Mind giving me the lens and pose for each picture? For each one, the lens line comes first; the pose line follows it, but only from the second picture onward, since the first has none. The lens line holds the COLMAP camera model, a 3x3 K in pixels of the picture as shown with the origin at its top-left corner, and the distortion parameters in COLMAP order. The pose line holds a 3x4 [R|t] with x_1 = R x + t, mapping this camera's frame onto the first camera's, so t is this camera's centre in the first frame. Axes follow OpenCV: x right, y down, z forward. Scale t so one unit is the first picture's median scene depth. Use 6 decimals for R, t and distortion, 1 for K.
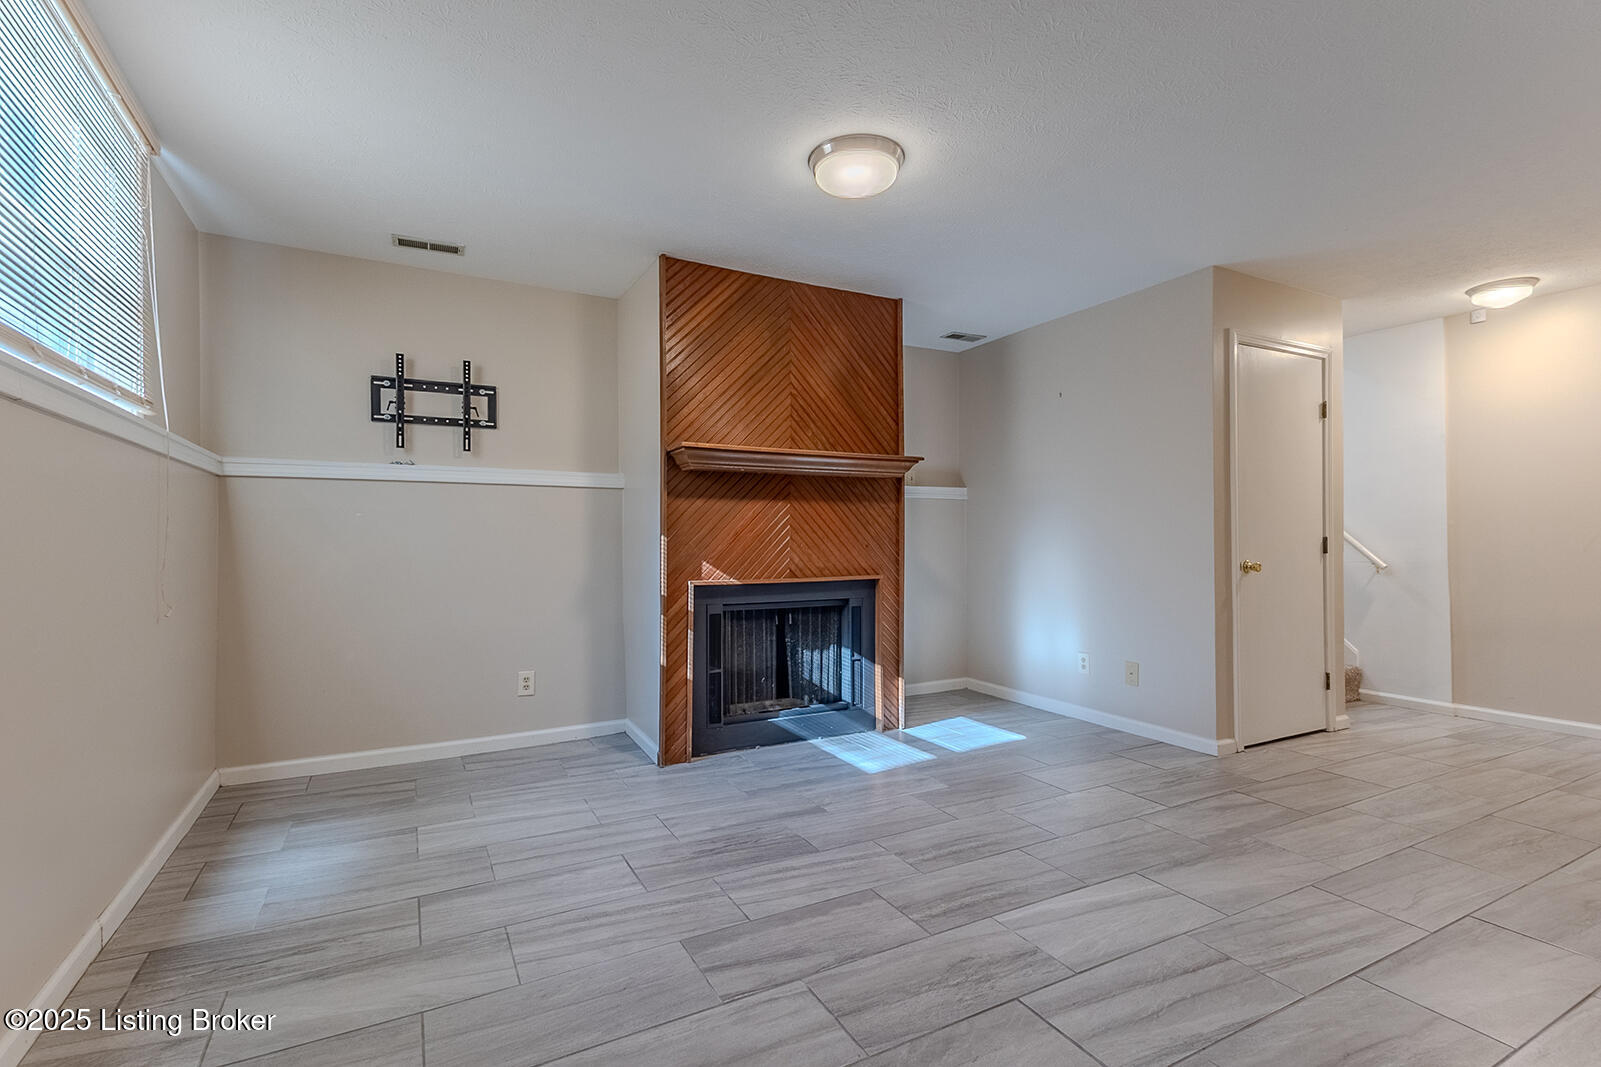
lens RADIAL K [[760.9, 0, 800.5], [0, 760.9, 533.5], [0, 0, 1]] dist [0.002664, 0.000196]
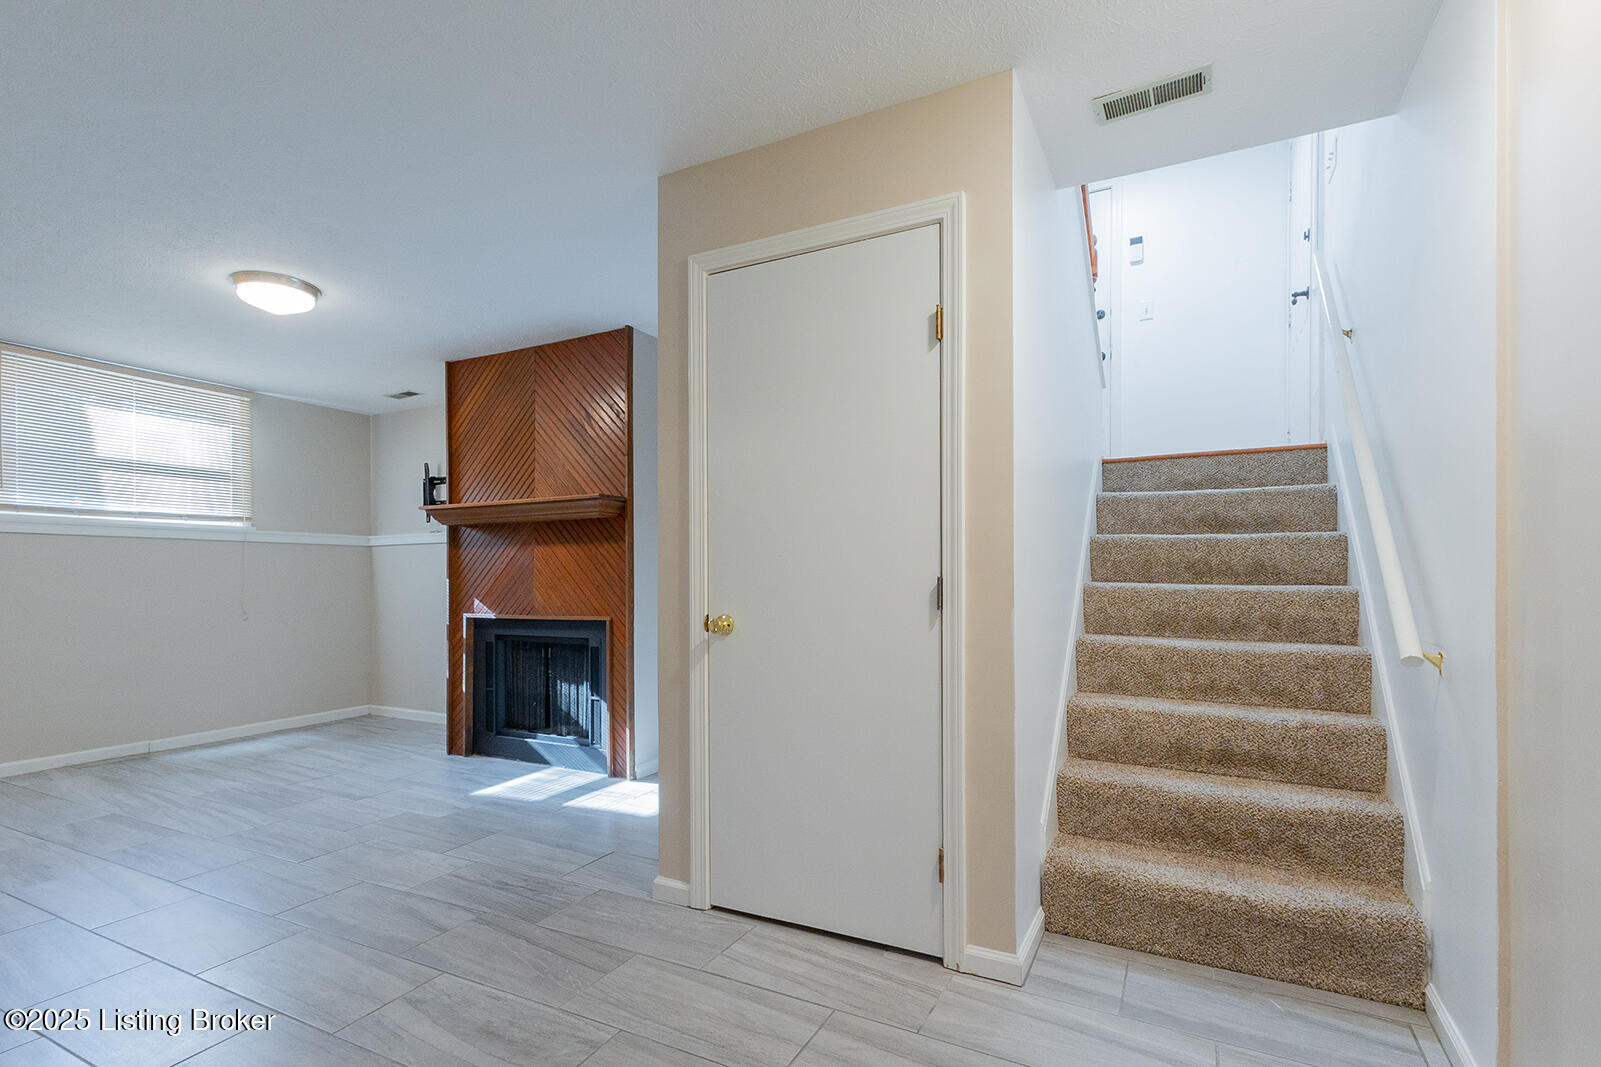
lens RADIAL K [[776.4, 0, 800.1], [0, 776.4, 578.3], [0, 0, 1]] dist [0.000578, 0.000016]
pose [[0.565785, -0.001763, -0.824551, 1.134541], [0.017044, 0.999809, 0.009558, 0.000229], [0.824376, -0.019462, 0.565707, 0.675655]]
